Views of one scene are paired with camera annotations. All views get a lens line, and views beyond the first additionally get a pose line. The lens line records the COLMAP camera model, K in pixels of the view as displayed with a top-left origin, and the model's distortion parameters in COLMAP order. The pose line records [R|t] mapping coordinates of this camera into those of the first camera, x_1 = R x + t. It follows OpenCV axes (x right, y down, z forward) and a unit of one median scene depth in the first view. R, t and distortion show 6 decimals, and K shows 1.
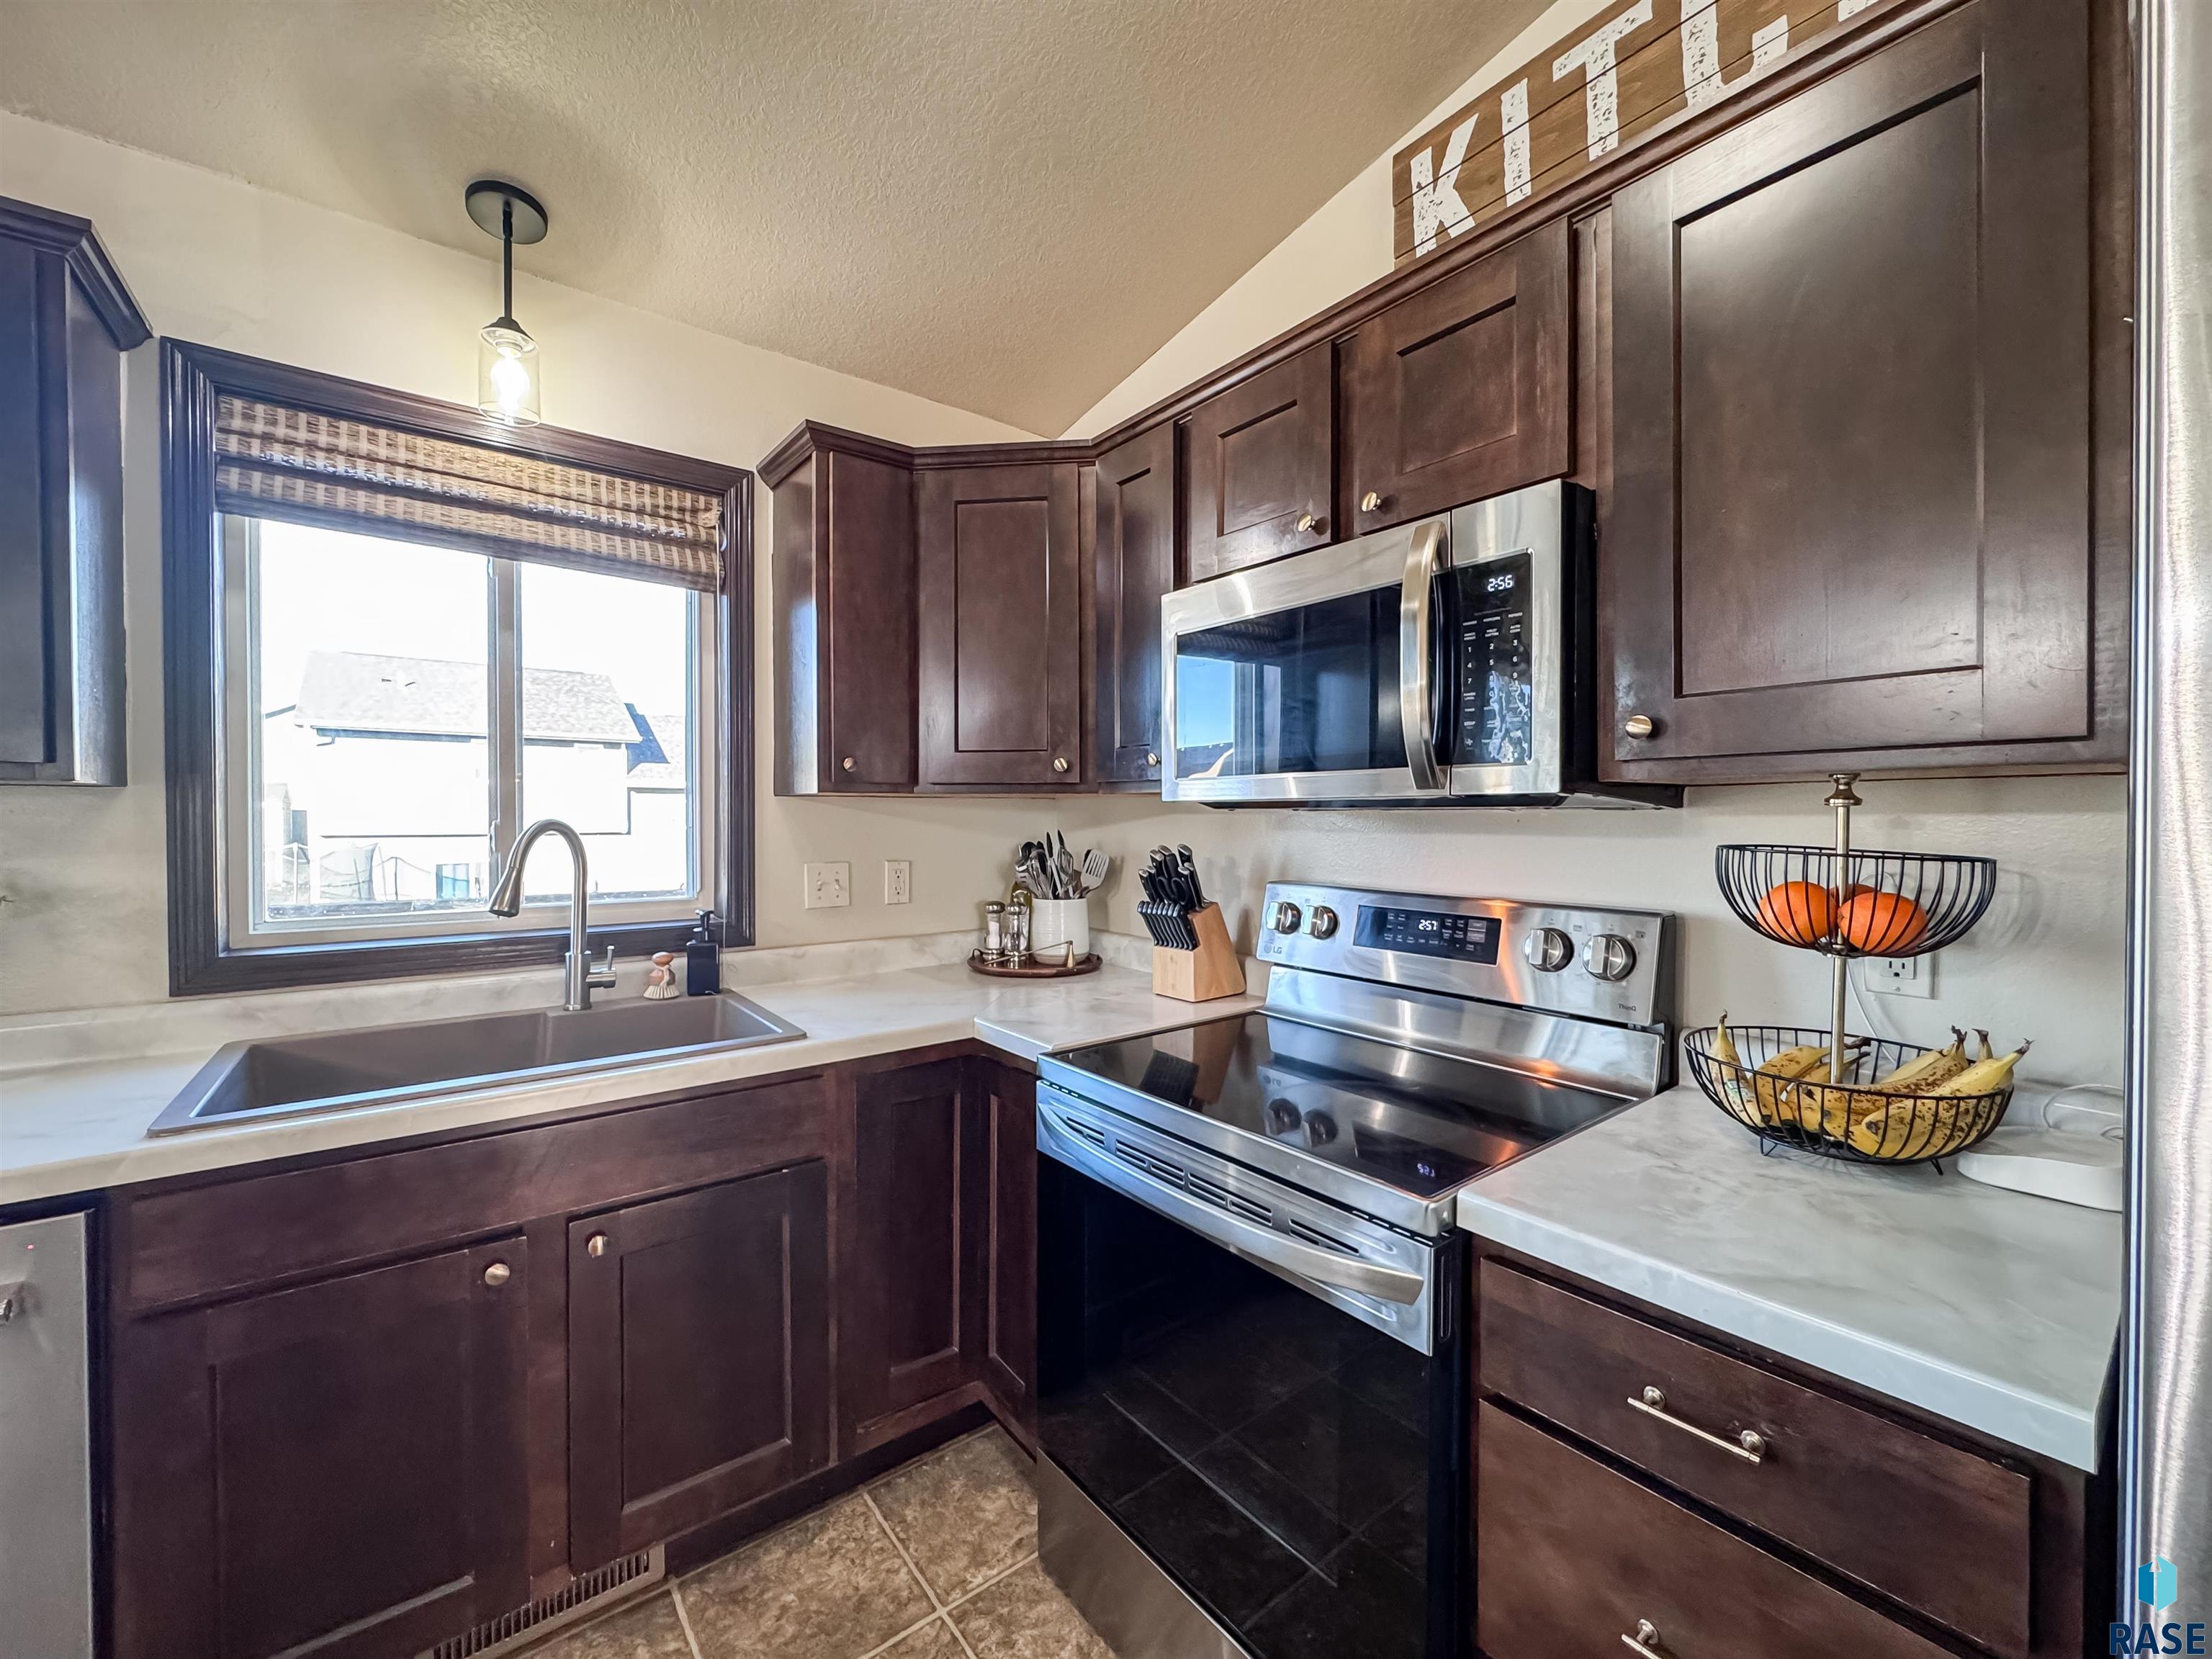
lens RADIAL K [[888.1, 0, 1107.1], [0, 888.1, 827.3], [0, 0, 1]] dist [-0.001858, -0.000456]
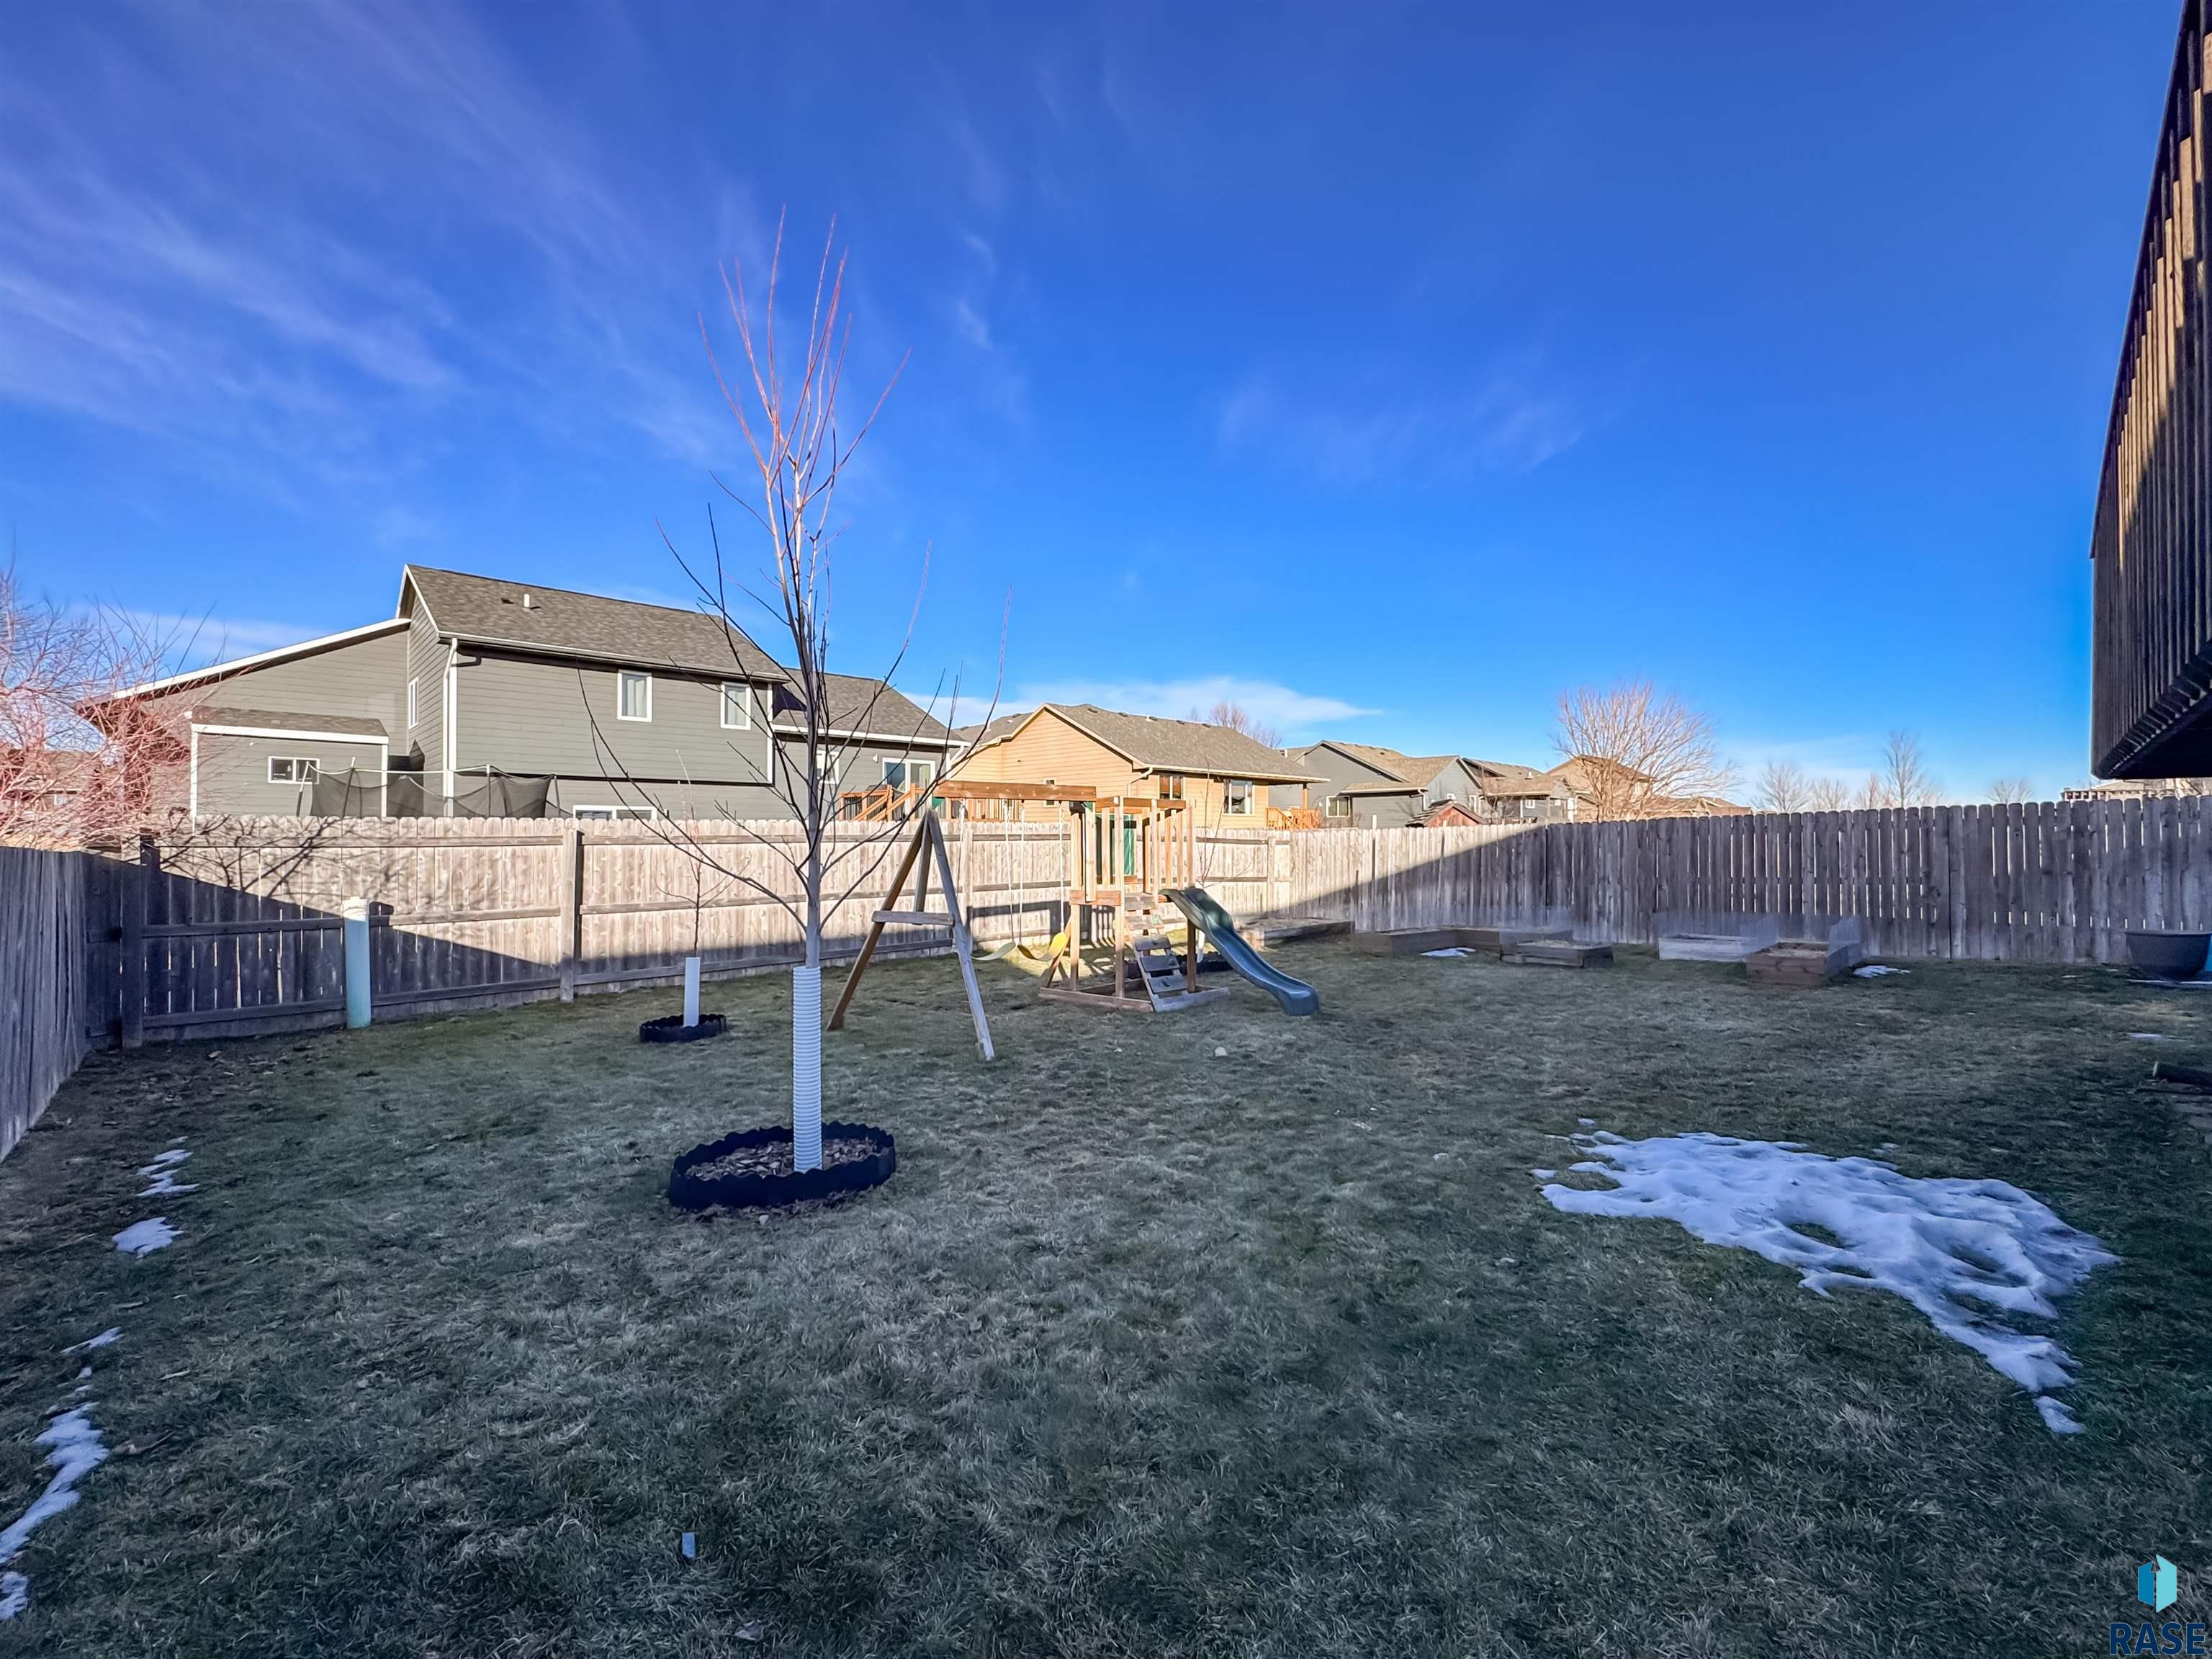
lens RADIAL K [[888.1, 0, 1119.4], [0, 888.1, 816.7], [0, 0, 1]] dist [-0.001858, -0.000456]
pose [[0.994095, 0.001386, 0.108502, -4.736320], [0.001119, 0.999734, -0.023031, 0.998510], [-0.108505, 0.023017, 0.993829, 1.152136]]
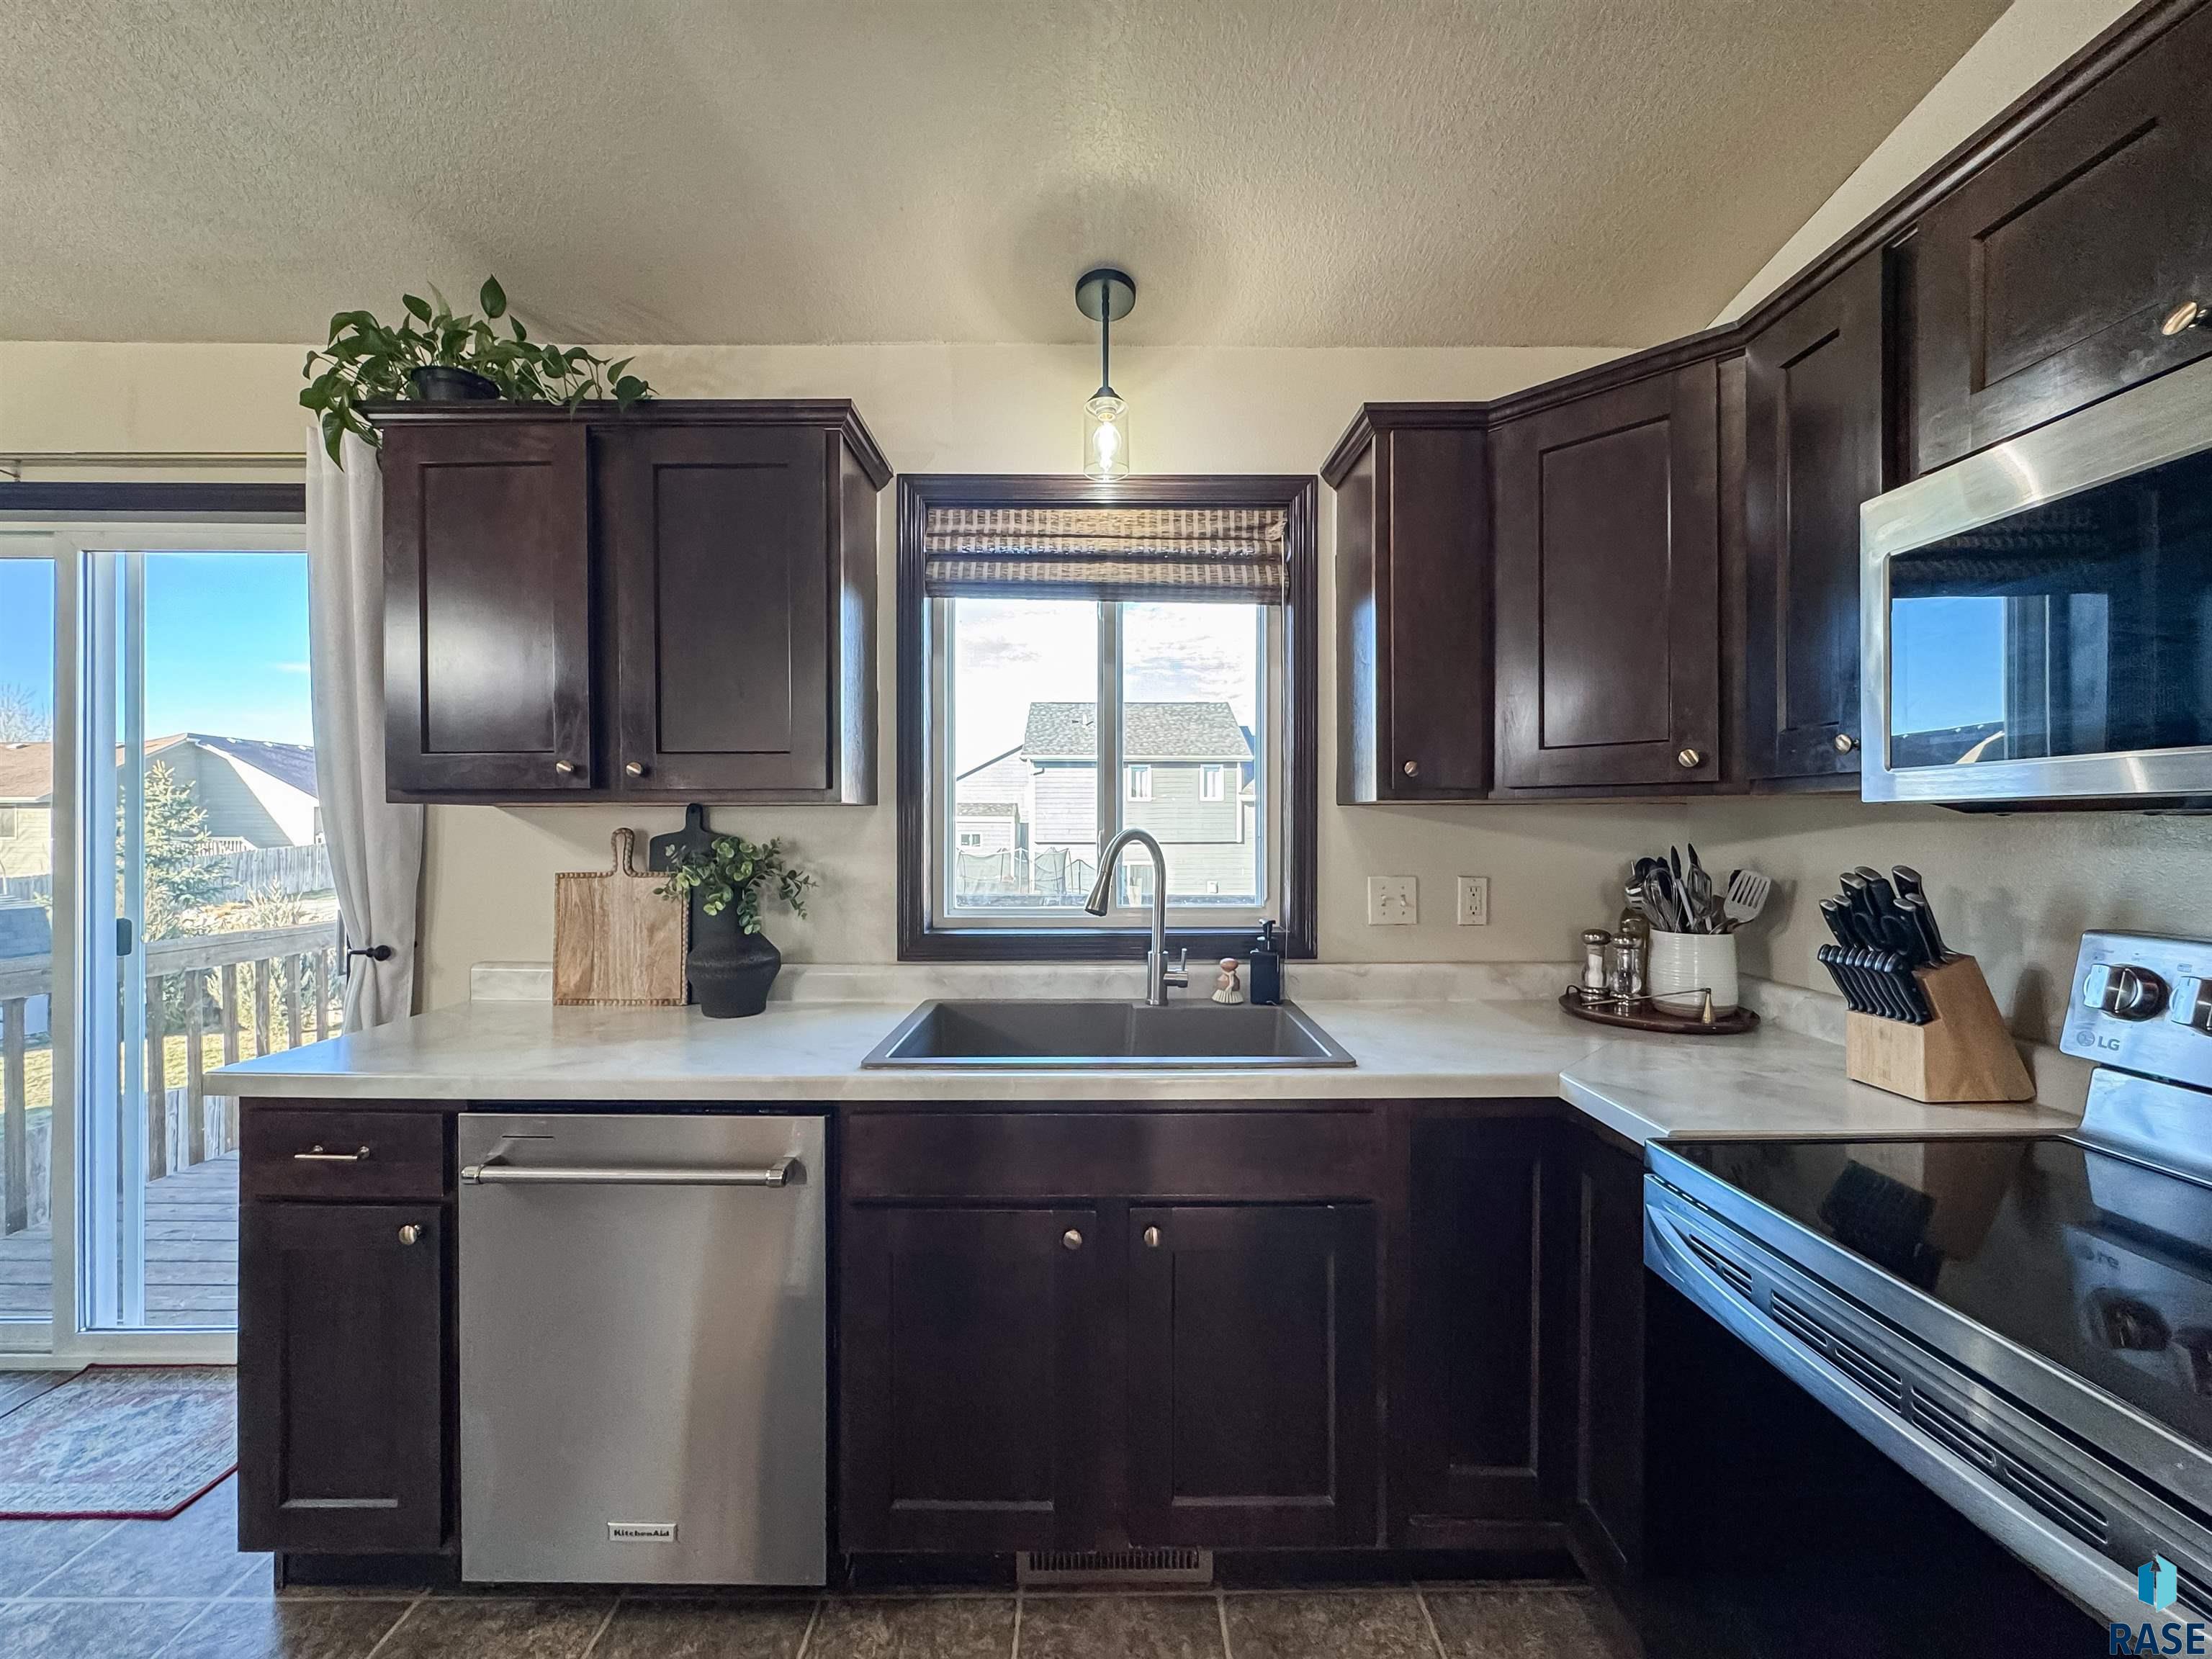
lens RADIAL K [[888.1, 0, 1105.5], [0, 888.1, 828.8], [0, 0, 1]] dist [-0.001858, -0.000456]
pose [[0.795486, -0.000028, -0.605972, 0.012299], [-0.006459, 0.999943, -0.008525, 0.000164], [0.605938, 0.010696, 0.795440, 0.100169]]
